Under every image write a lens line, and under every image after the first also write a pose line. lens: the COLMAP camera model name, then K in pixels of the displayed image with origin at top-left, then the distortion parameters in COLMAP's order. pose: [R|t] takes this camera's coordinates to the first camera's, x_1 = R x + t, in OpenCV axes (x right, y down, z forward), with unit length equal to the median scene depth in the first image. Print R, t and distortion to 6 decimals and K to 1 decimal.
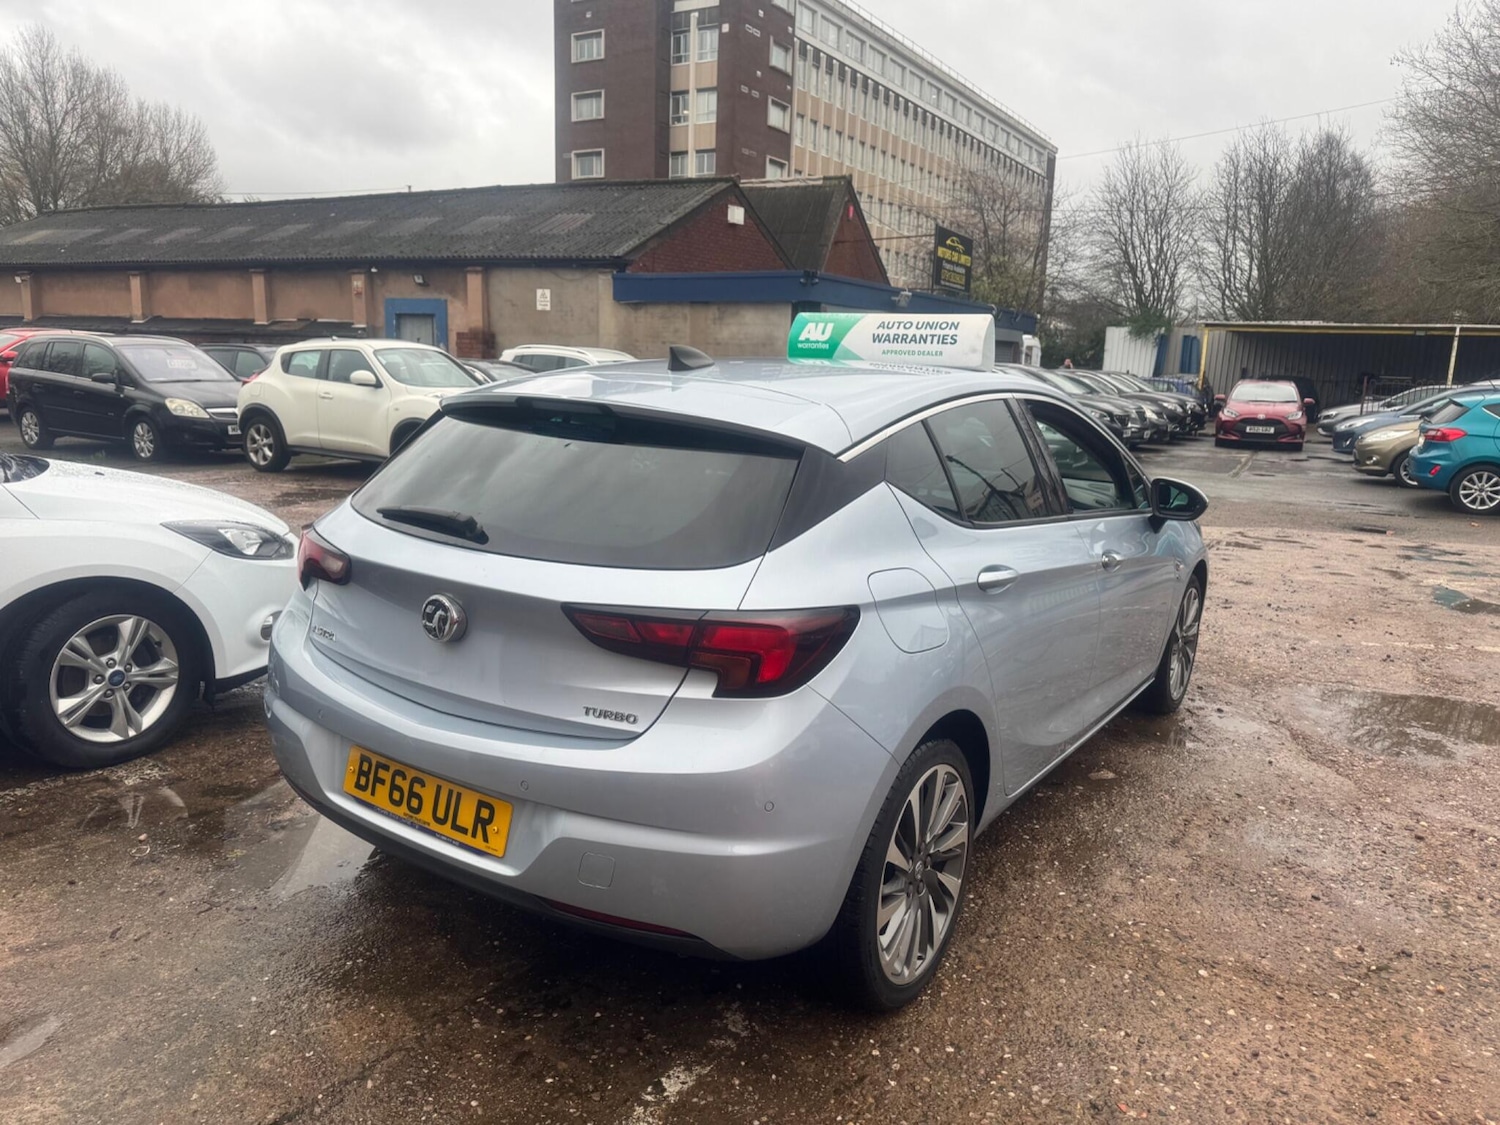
lens RADIAL K [[1049.9, 0, 761.3], [0, 1049.9, 572.0], [0, 0, 1]] dist [0.020574, -0.024493]
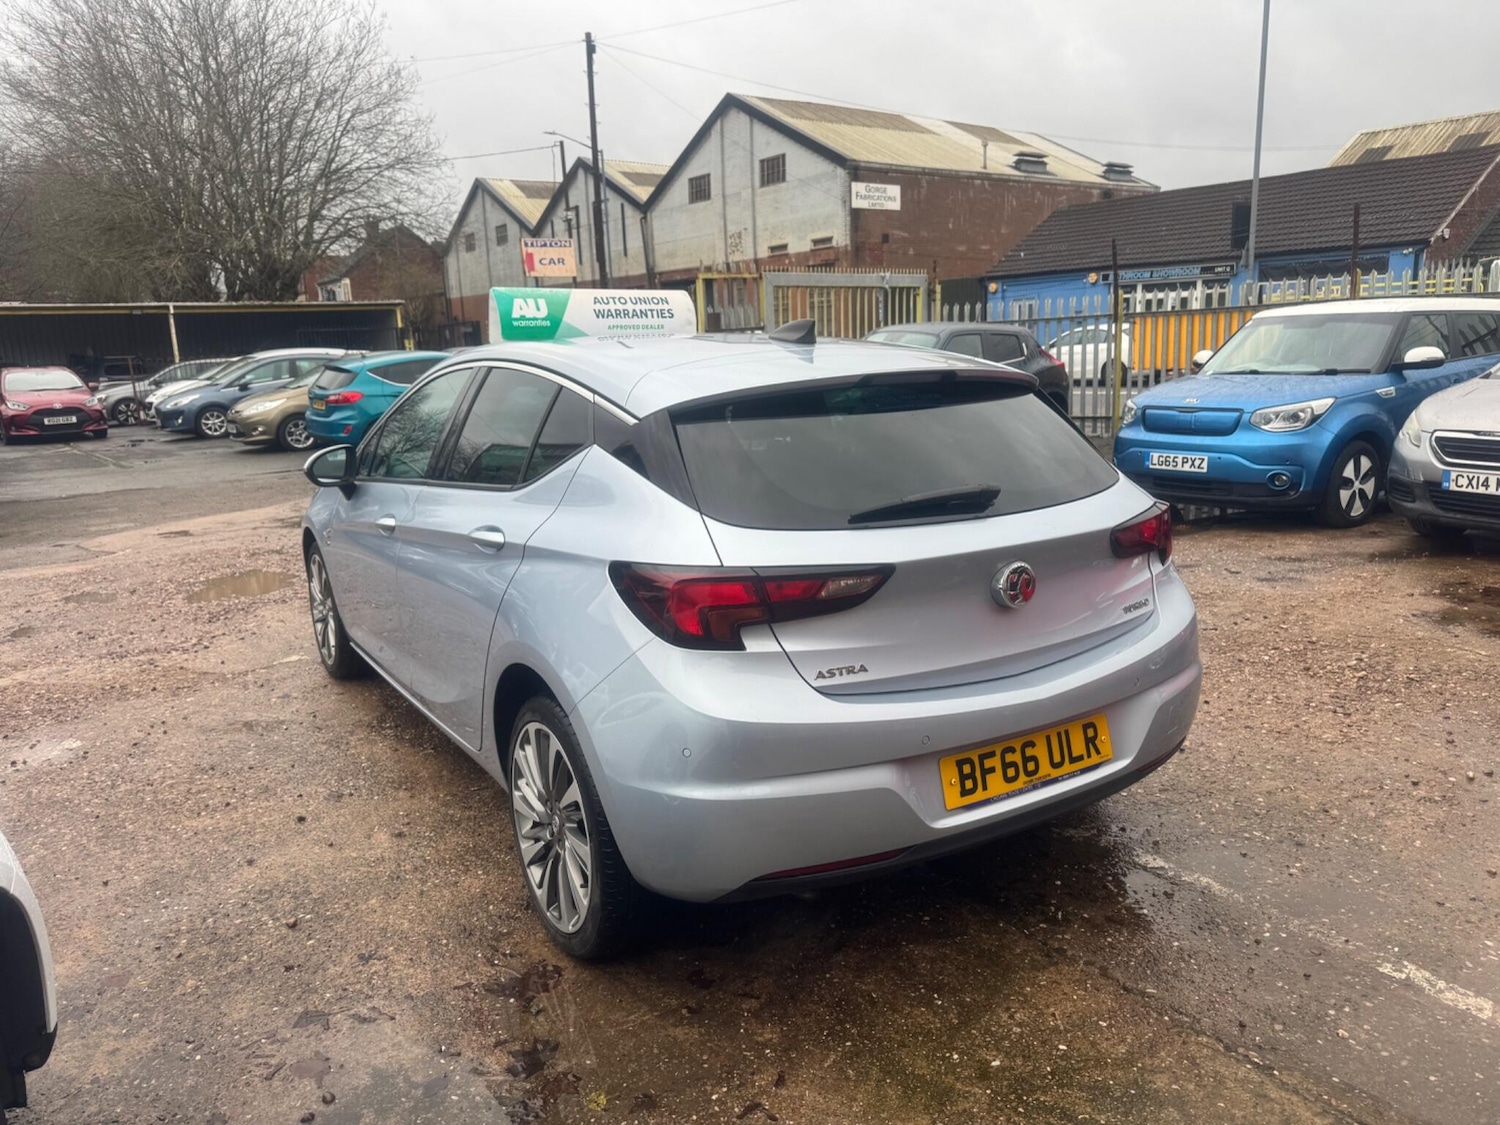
lens RADIAL K [[1049.9, 0, 749.4], [0, 1049.9, 574.5], [0, 0, 1]] dist [0.020574, -0.024493]
pose [[0.411235, -0.238993, 0.879641, -0.797167], [0.221176, 0.962340, 0.158061, -0.112289], [-0.884289, 0.129555, 0.448607, 0.465623]]
